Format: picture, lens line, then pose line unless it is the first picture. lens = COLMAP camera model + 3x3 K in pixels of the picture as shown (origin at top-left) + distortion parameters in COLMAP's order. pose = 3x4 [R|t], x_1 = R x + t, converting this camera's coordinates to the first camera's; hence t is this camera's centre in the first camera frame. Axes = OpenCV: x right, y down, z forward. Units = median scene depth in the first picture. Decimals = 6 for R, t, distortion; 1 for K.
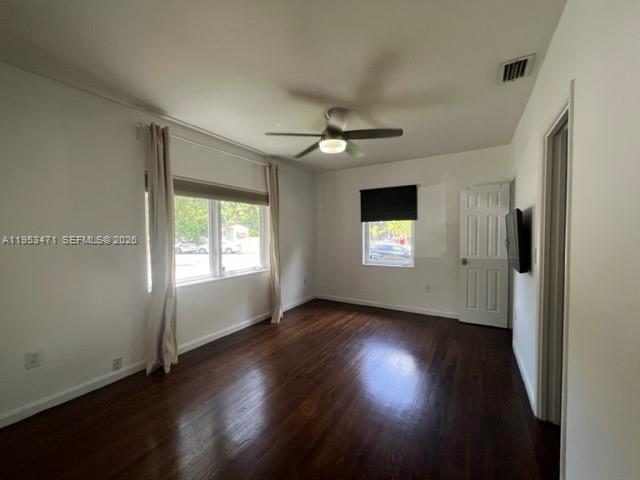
lens RADIAL K [[251.5, 0, 322.0], [0, 251.5, 240.7], [0, 0, 1]] dist [0.006624, -0.000125]
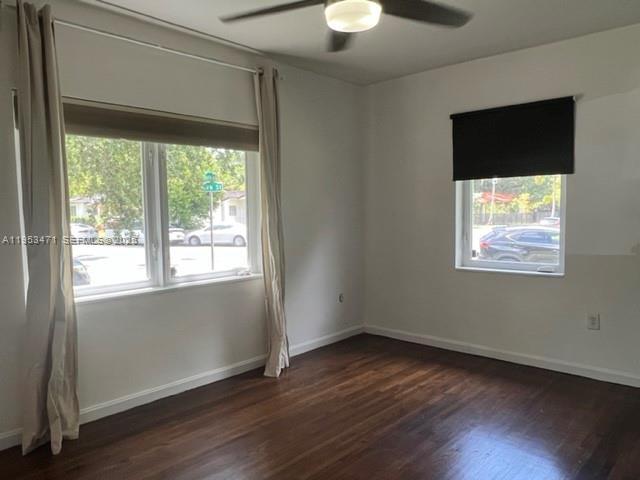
lens RADIAL K [[474.9, 0, 320.2], [0, 474.9, 244.5], [0, 0, 1]] dist [-0.004619, 0.009311]
pose [[0.982045, 0.007248, -0.188505, 0.098395], [0.001307, 0.998976, 0.045218, 0.008065], [0.188640, -0.044652, 0.981031, 0.062397]]
